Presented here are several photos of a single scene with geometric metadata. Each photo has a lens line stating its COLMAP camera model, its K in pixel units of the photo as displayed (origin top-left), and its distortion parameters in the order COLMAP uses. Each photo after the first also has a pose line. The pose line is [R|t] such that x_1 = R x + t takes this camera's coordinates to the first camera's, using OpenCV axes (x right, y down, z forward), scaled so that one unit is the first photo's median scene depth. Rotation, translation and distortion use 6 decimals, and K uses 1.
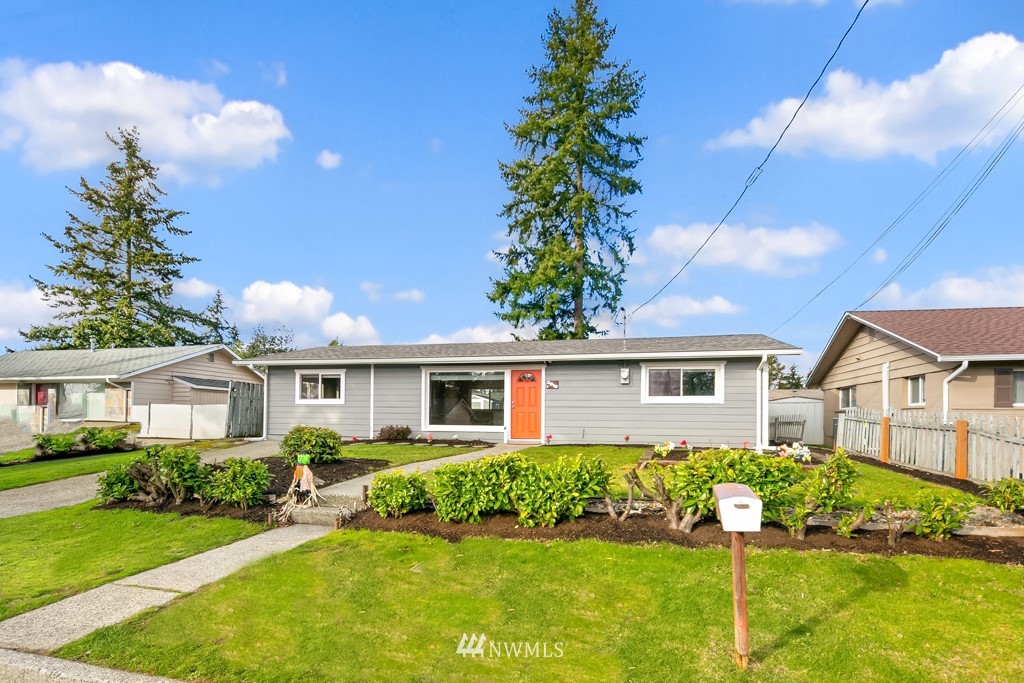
lens RADIAL K [[516.8, 0, 486.9], [0, 516.8, 354.6], [0, 0, 1]] dist [-0.000210, 0.000108]
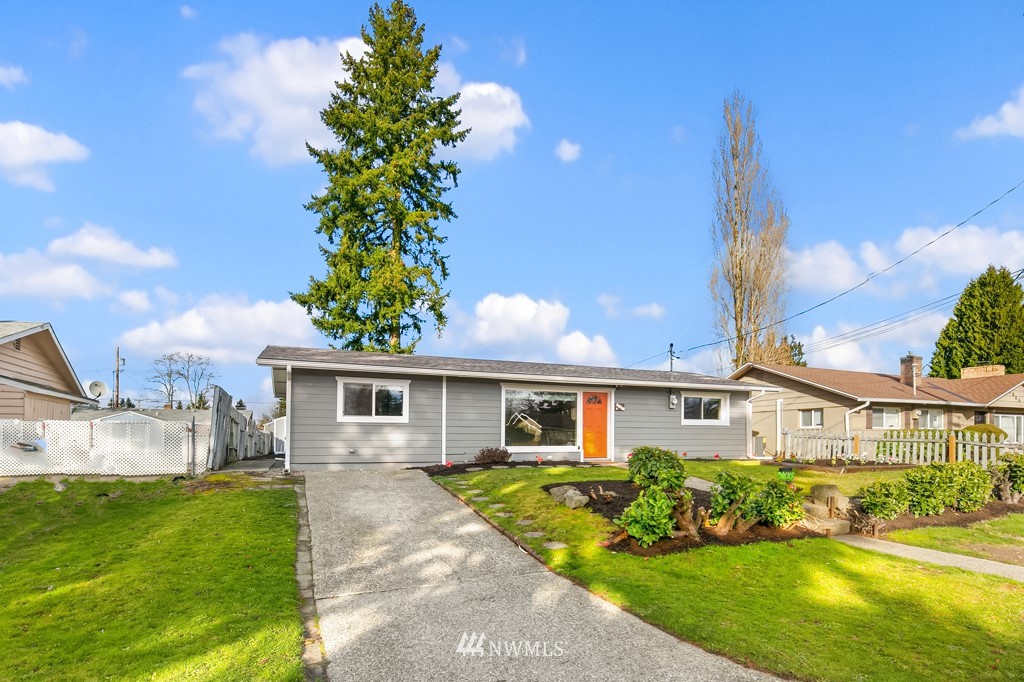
lens RADIAL K [[529.3, 0, 513.5], [0, 529.3, 370.3], [0, 0, 1]] dist [0.000821, -0.000018]
pose [[0.783079, 0.071828, 0.617760, -0.553313], [-0.067326, 0.997261, -0.030611, 0.022046], [-0.618267, -0.017620, 0.785771, 0.192261]]
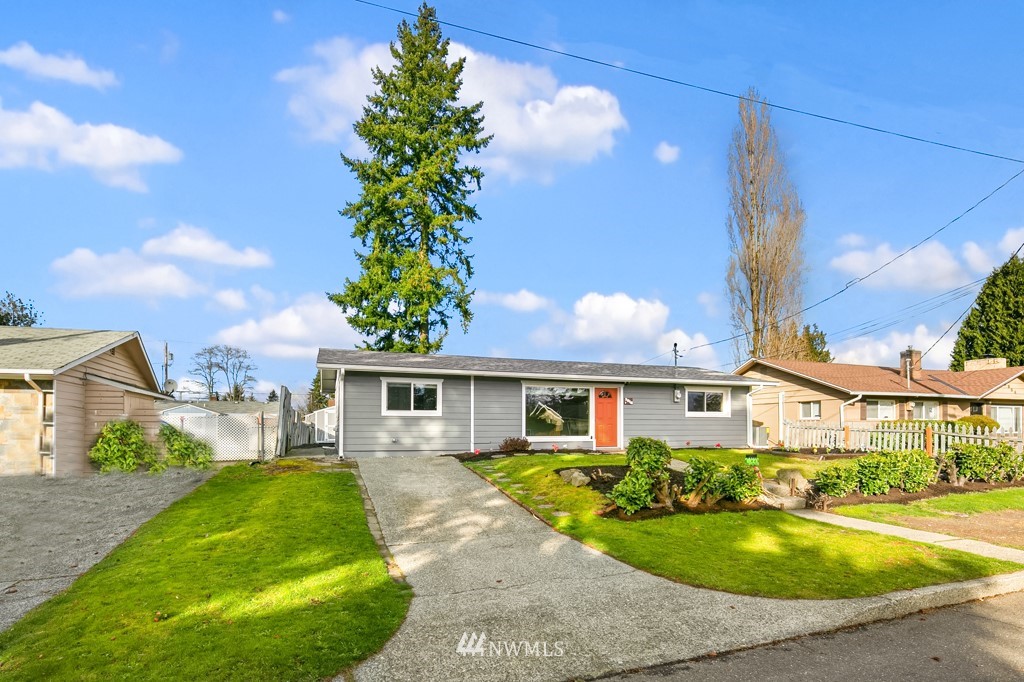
lens RADIAL K [[524.3, 0, 511.9], [0, 524.3, 357.3], [0, 0, 1]] dist [-0.000465, 0.000139]
pose [[0.812225, 0.069162, 0.579230, -0.608601], [-0.061628, 0.997564, -0.032695, 0.008876], [-0.580080, -0.009141, 0.814509, 0.111350]]
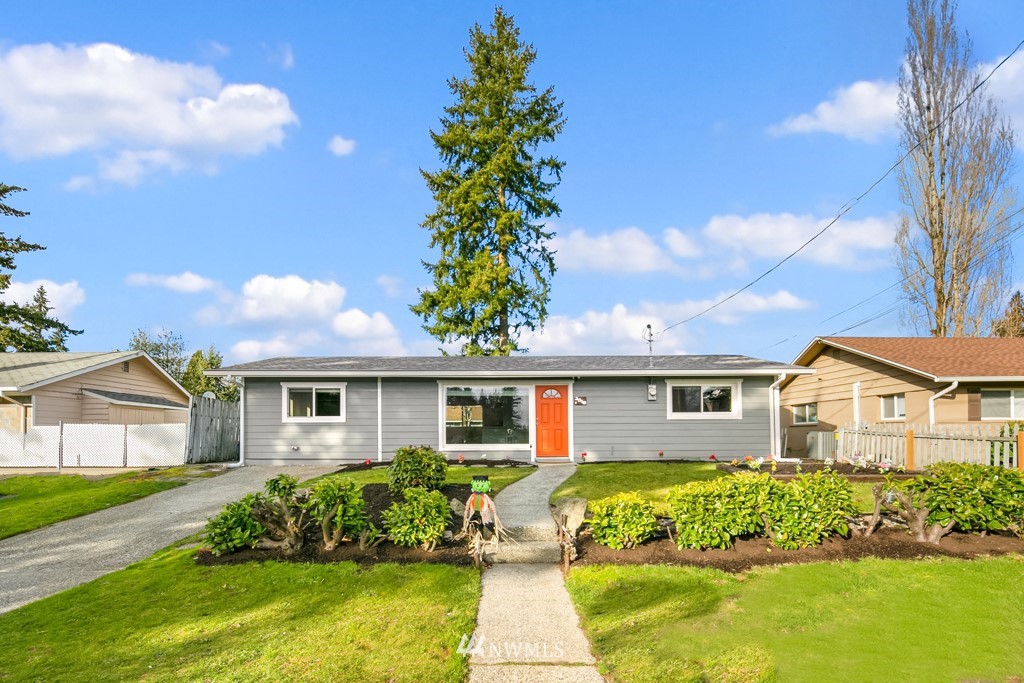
lens RADIAL K [[519.6, 0, 490.1], [0, 519.6, 370.9], [0, 0, 1]] dist [-0.001289, -0.000899]
pose [[0.968118, 0.017066, 0.249914, -0.213268], [-0.017207, 0.999851, -0.001621, 0.004020], [-0.249905, -0.002731, 0.968267, 0.061901]]
